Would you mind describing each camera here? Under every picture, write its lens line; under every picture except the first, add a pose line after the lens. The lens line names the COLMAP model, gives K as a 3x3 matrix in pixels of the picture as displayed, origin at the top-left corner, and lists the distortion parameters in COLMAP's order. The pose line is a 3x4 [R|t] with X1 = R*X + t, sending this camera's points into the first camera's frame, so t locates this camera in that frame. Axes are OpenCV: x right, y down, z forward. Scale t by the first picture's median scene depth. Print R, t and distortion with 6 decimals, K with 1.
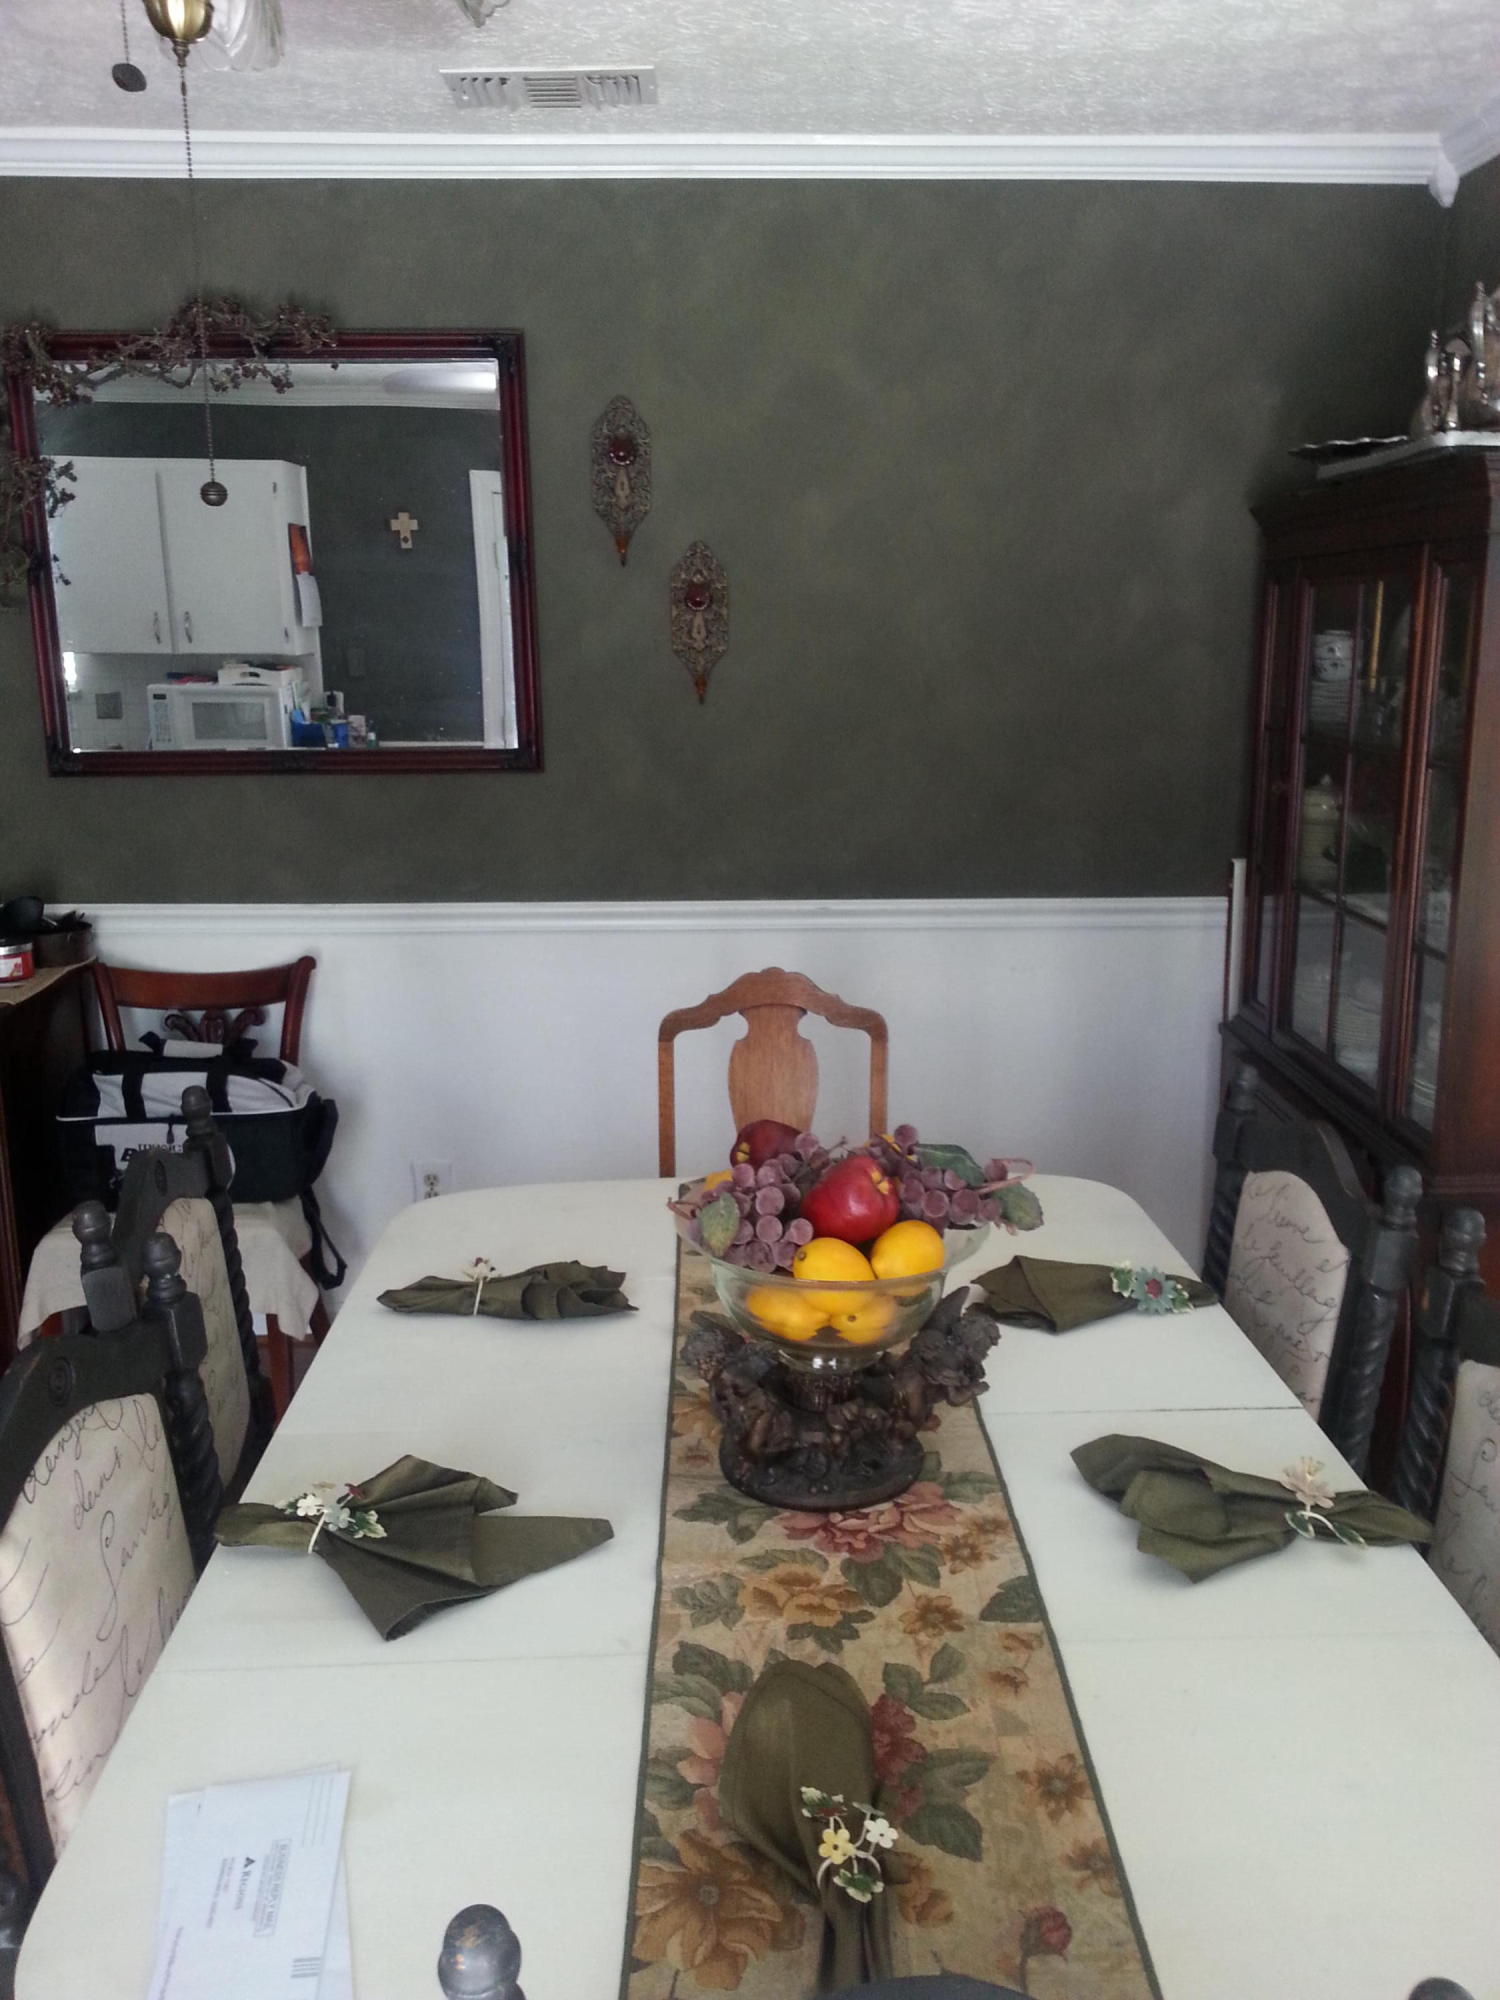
lens RADIAL K [[1585.7, 0, 754.0], [0, 1585.7, 988.4], [0, 0, 1]] dist [0.072050, -0.078711]
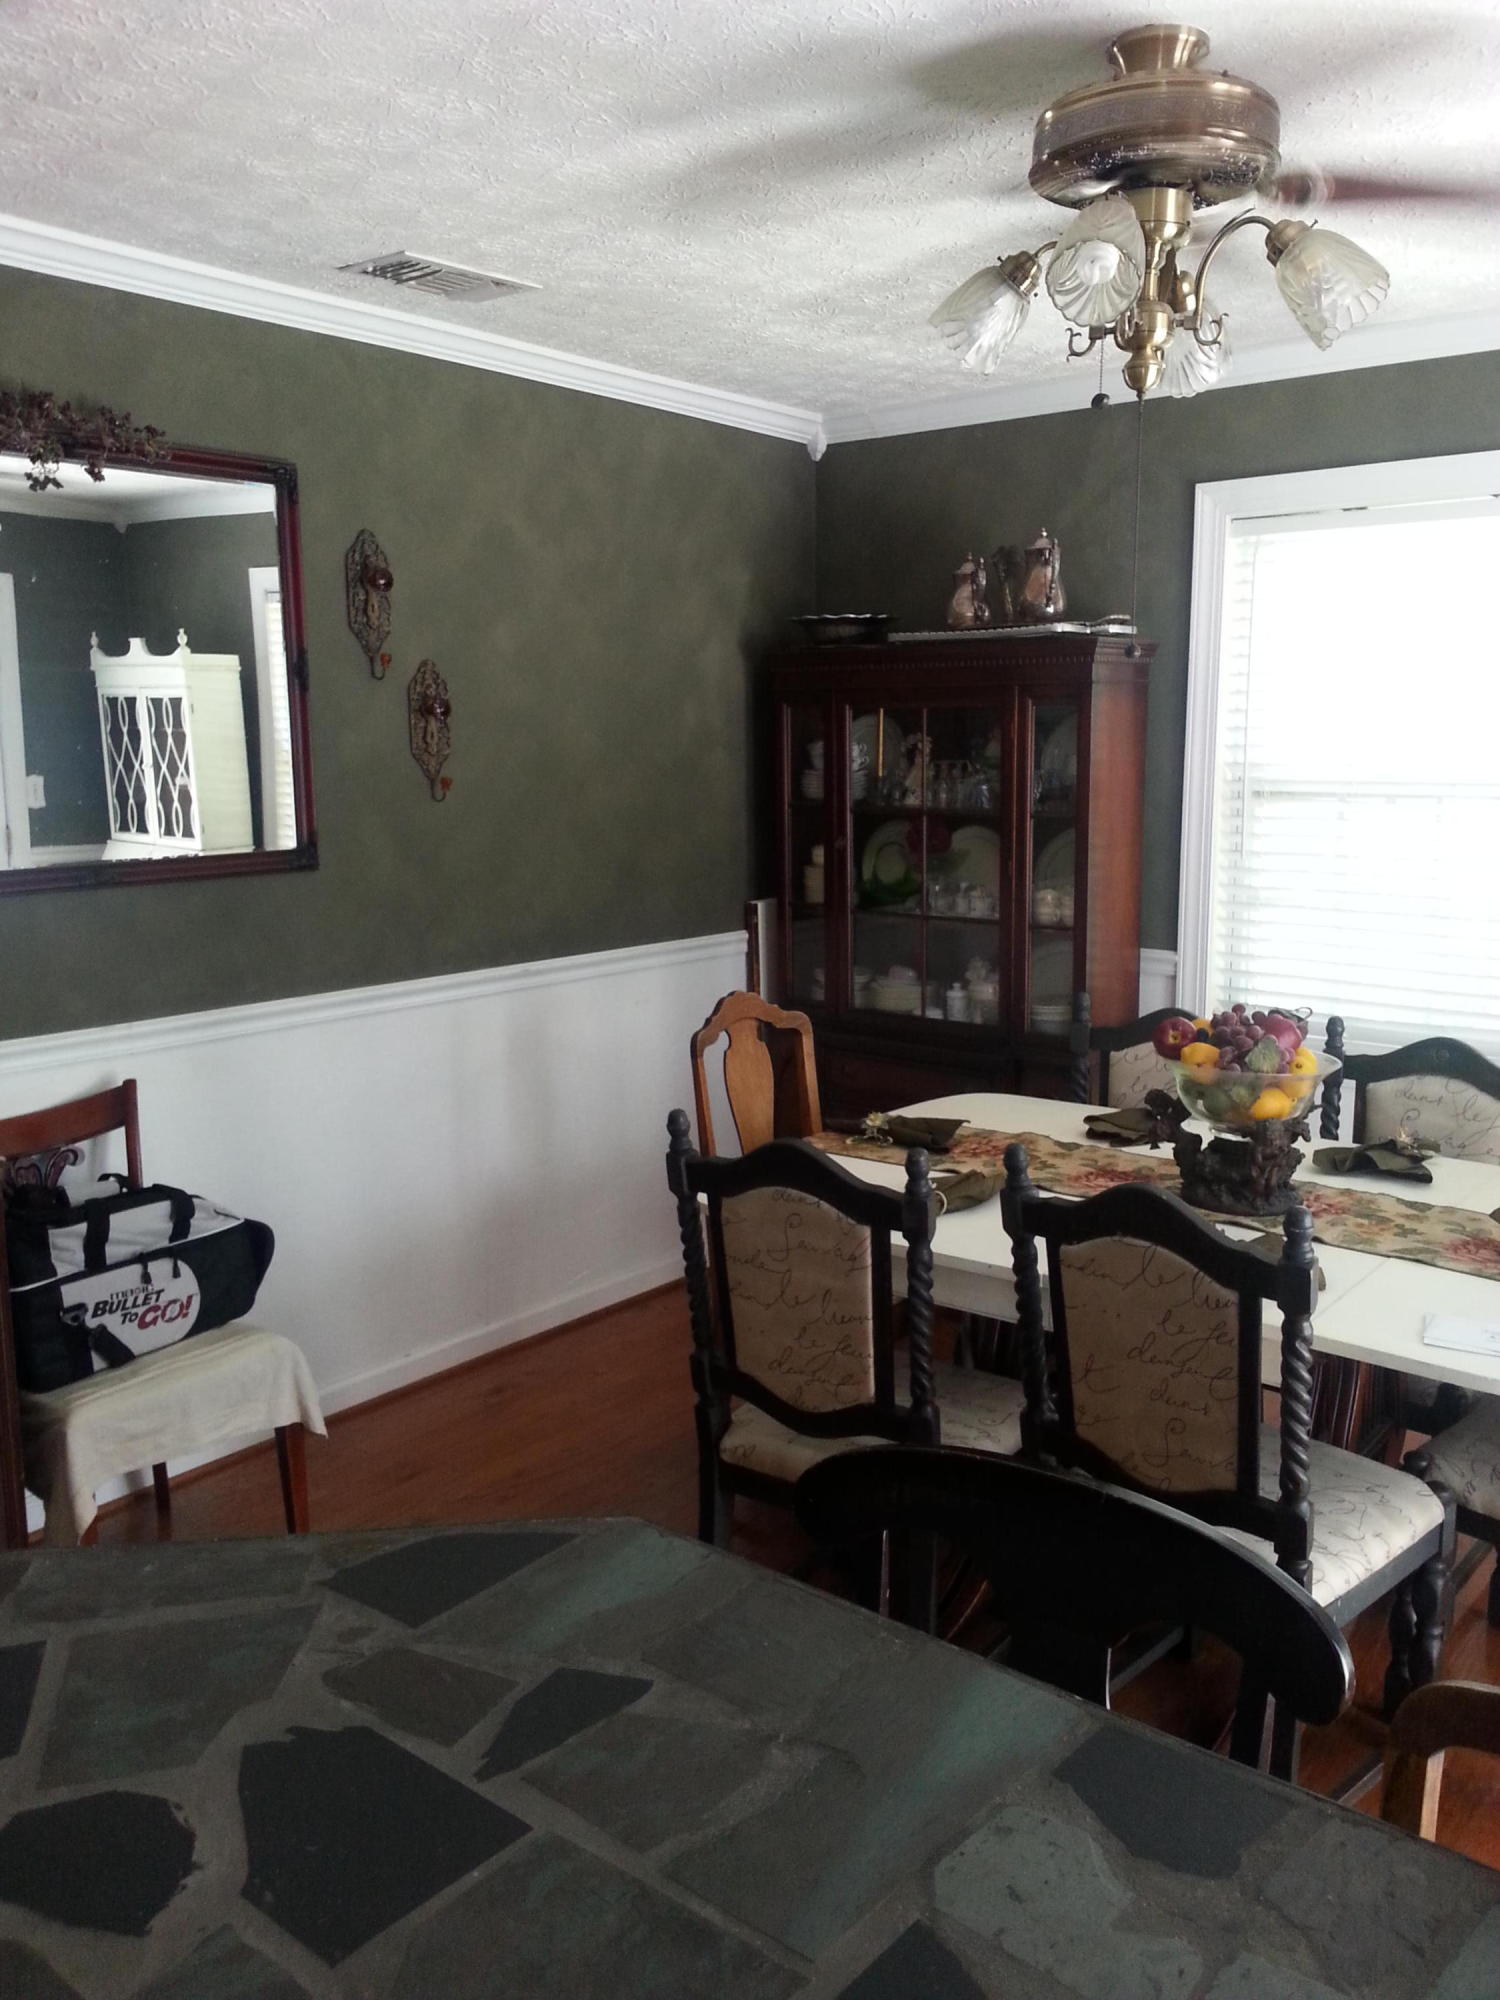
lens RADIAL K [[1585.7, 0, 756.8], [0, 1585.7, 1009.2], [0, 0, 1]] dist [0.072050, -0.078711]
pose [[0.657435, -0.128876, 0.742408, -0.778053], [0.169890, 0.985248, 0.020586, -0.018541], [-0.734109, 0.112594, 0.669631, 0.094994]]
